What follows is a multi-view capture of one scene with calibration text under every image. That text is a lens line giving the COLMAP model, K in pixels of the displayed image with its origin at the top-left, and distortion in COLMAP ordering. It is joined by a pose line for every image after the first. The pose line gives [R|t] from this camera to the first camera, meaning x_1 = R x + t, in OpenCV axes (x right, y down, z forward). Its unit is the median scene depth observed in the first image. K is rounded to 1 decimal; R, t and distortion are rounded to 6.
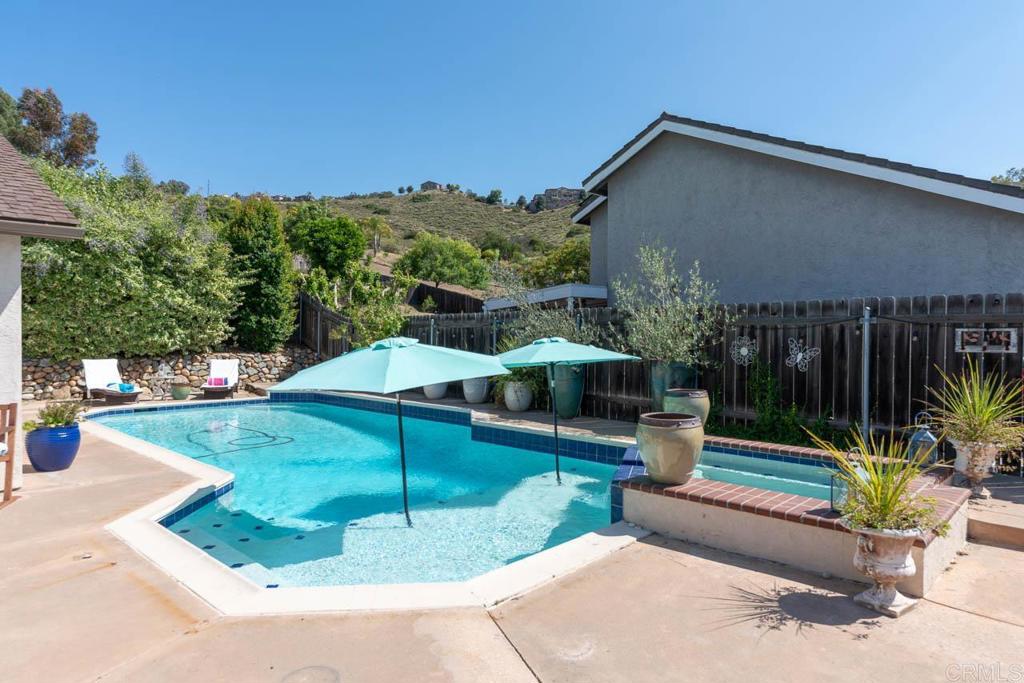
lens RADIAL K [[630.1, 0, 509.0], [0, 630.1, 338.4], [0, 0, 1]] dist [0.003912, 0.002875]
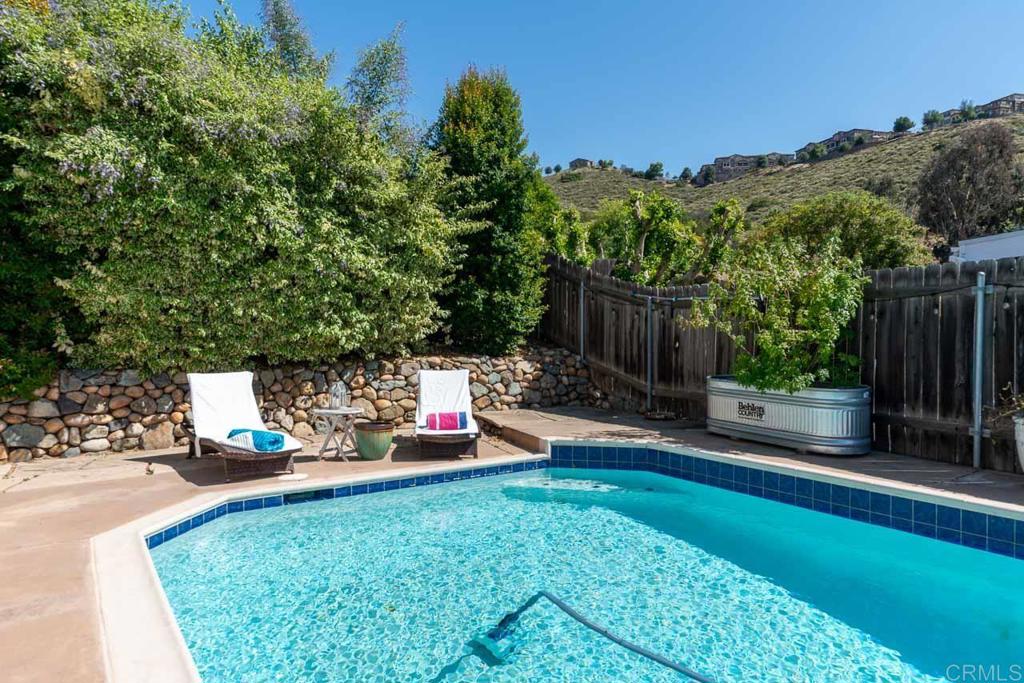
lens RADIAL K [[702.6, 0, 512.0], [0, 702.6, 341.5], [0, 0, 1]] dist [0.025694, -0.001447]
pose [[0.975026, -0.005464, -0.222025, -0.266635], [0.008093, 0.999908, 0.010931, 0.004002], [0.221944, -0.012455, 0.974980, 0.451206]]
